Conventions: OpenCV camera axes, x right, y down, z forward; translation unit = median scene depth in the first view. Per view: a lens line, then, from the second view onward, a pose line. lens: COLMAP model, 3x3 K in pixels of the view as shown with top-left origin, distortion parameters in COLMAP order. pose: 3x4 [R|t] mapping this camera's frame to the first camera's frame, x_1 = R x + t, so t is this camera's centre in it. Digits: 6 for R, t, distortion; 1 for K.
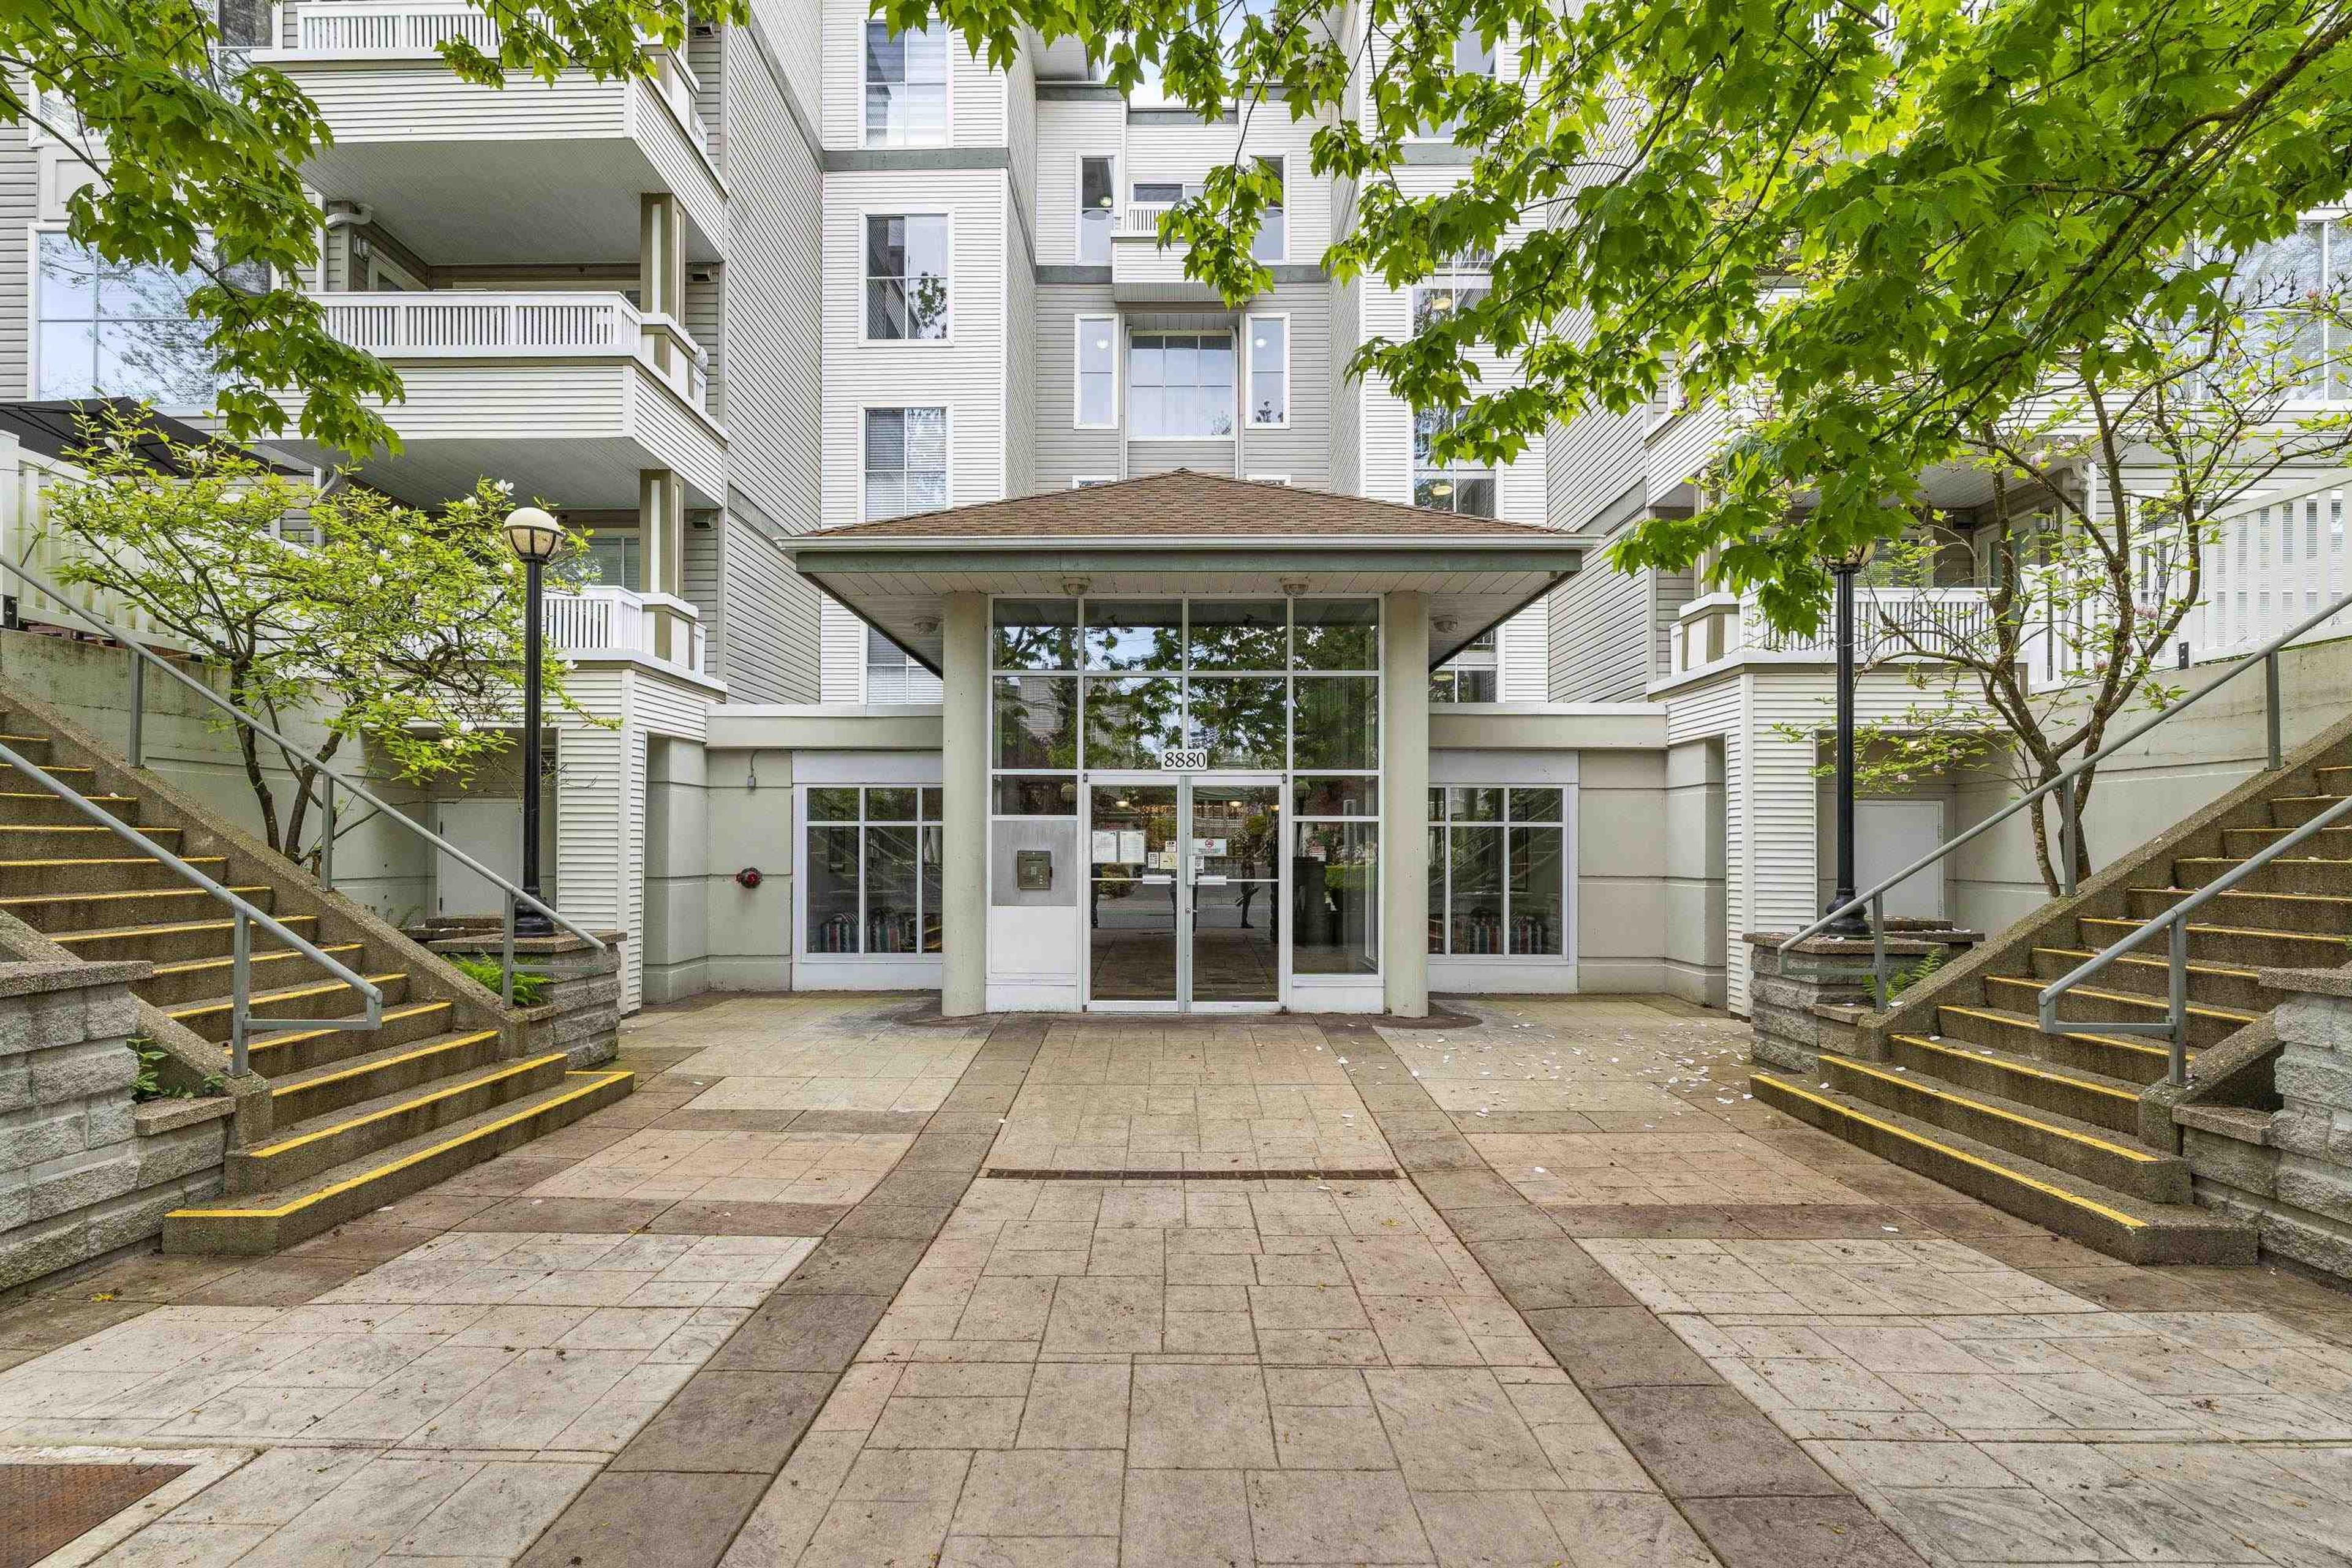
lens RADIAL K [[1139.7, 0, 1176.0], [0, 1139.7, 784.0], [0, 0, 1]] dist [0.002291, 0.000520]
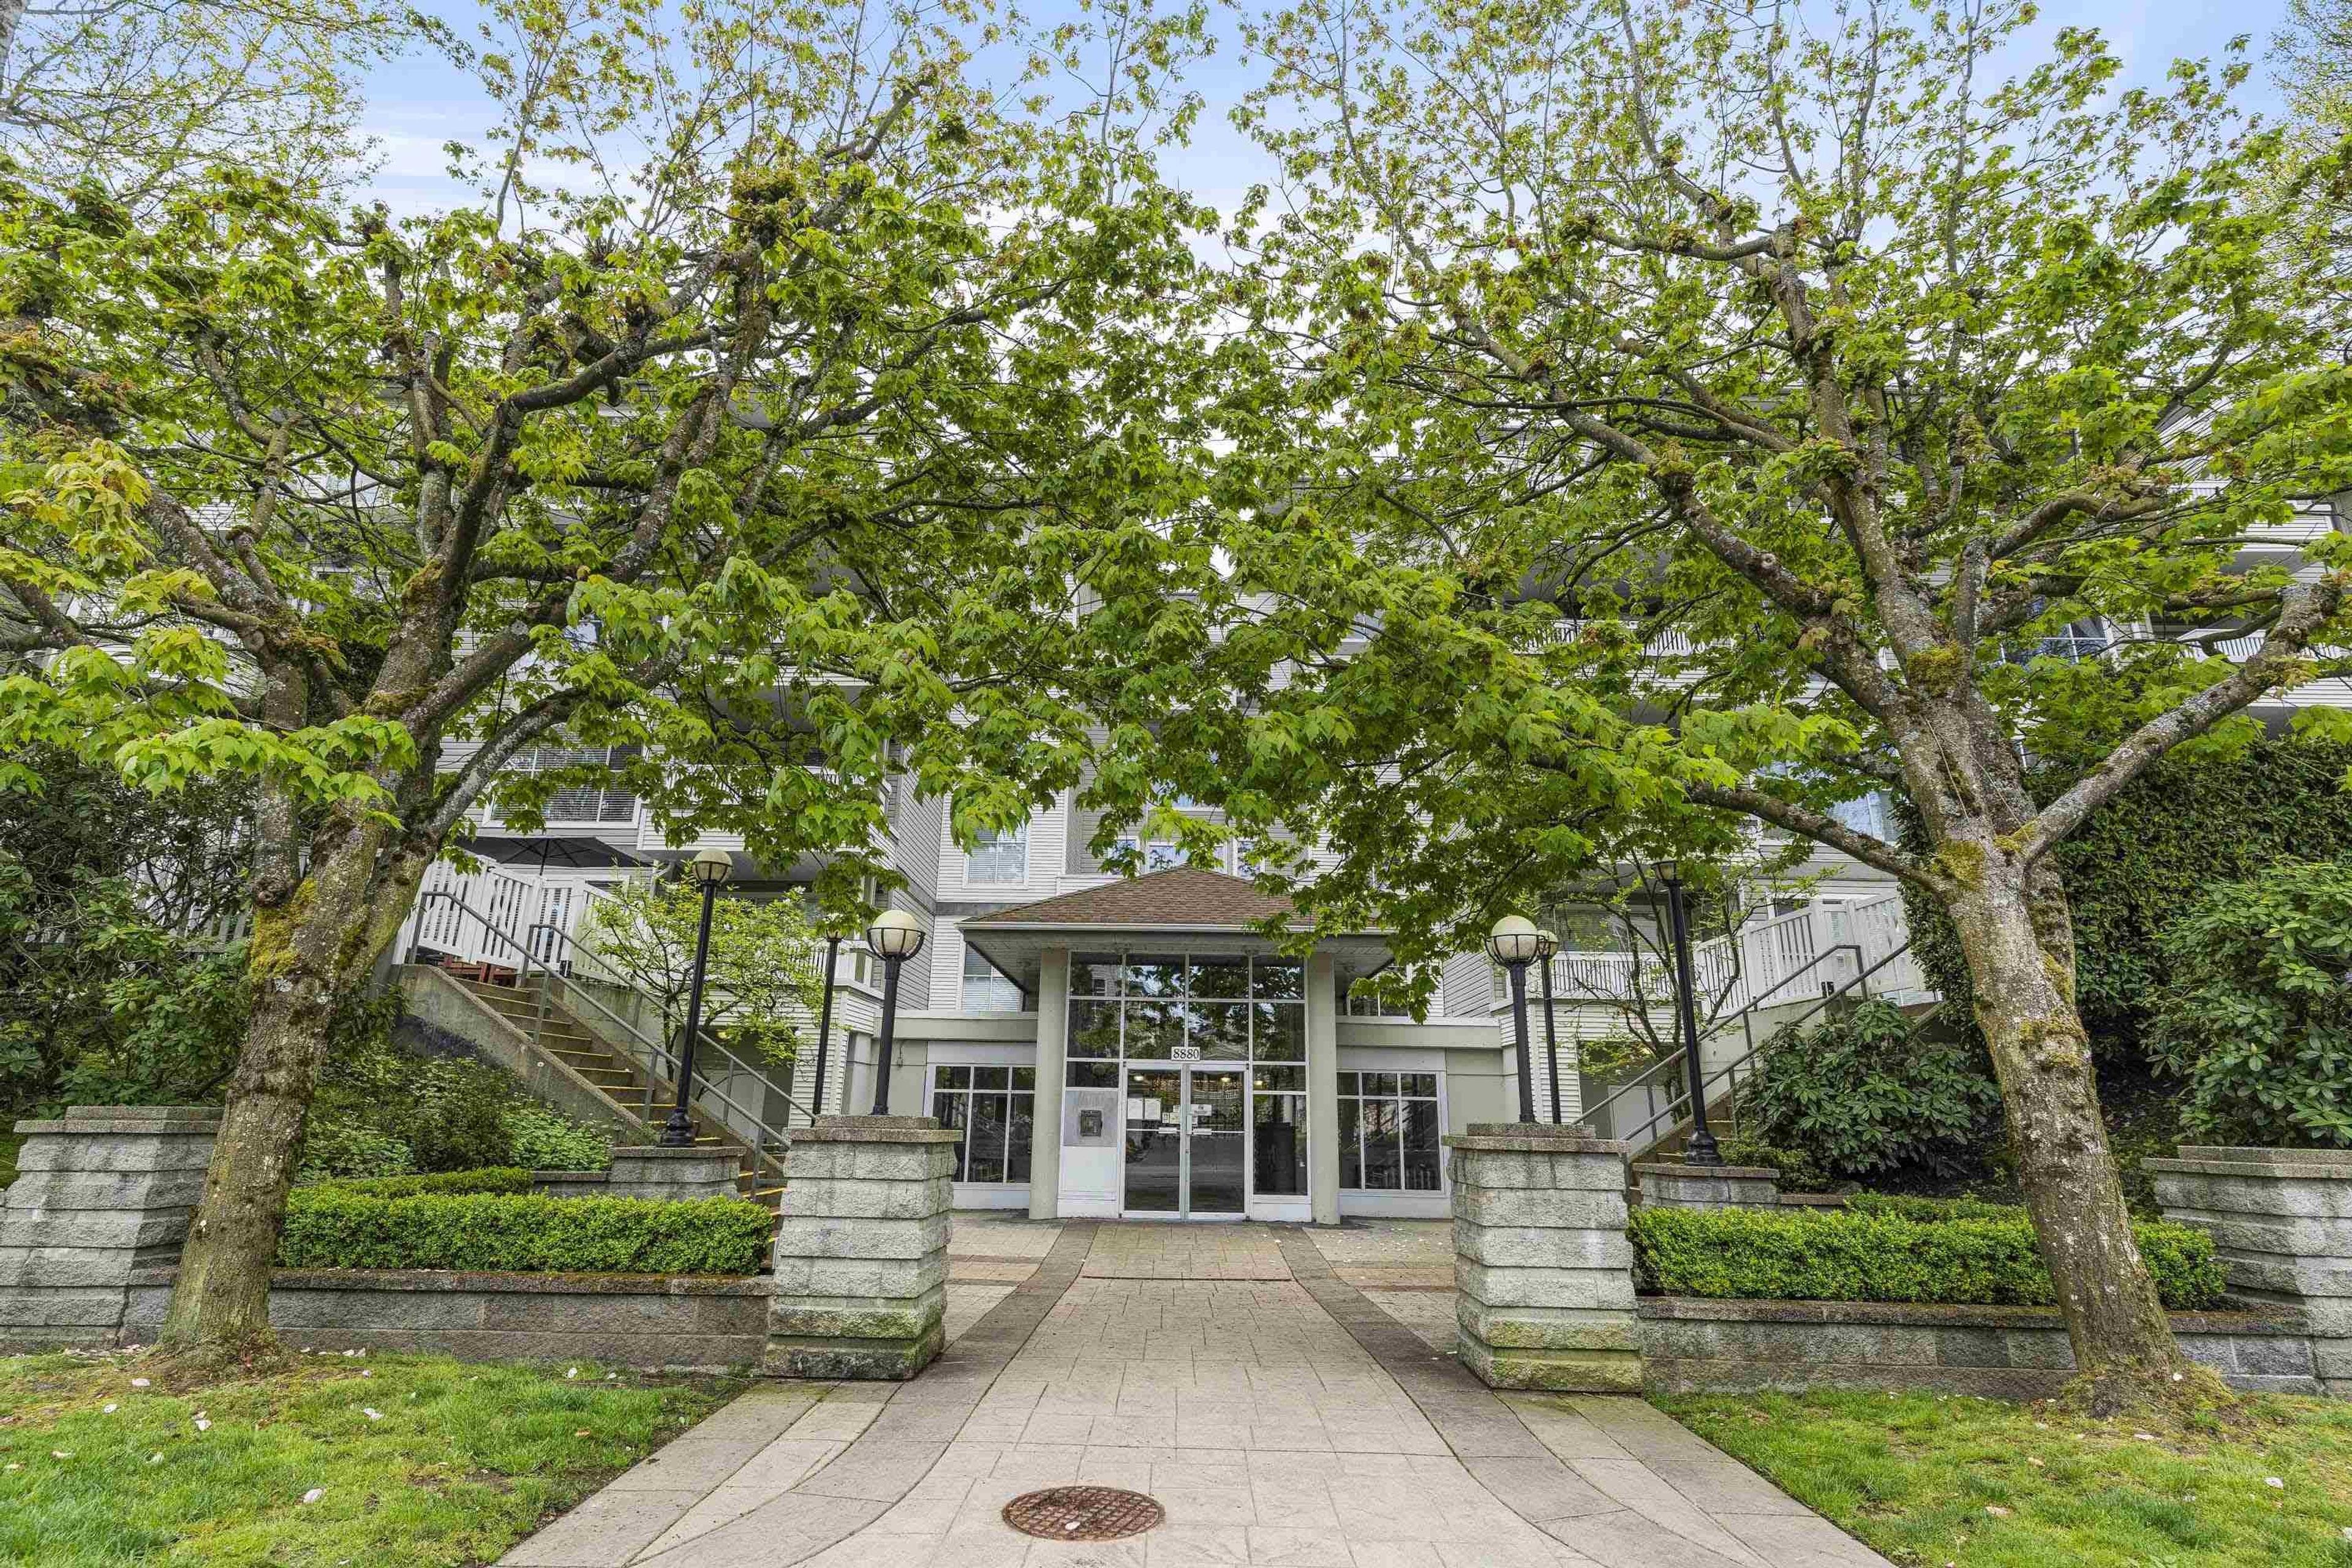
lens RADIAL K [[1139.7, 0, 1176.0], [0, 1139.7, 784.0], [0, 0, 1]] dist [0.002291, 0.000520]
pose [[0.999870, 0.011375, -0.011405, 0.007206], [-0.013684, 0.973346, -0.228932, -0.022723], [0.008497, 0.229058, 0.973376, -0.655166]]
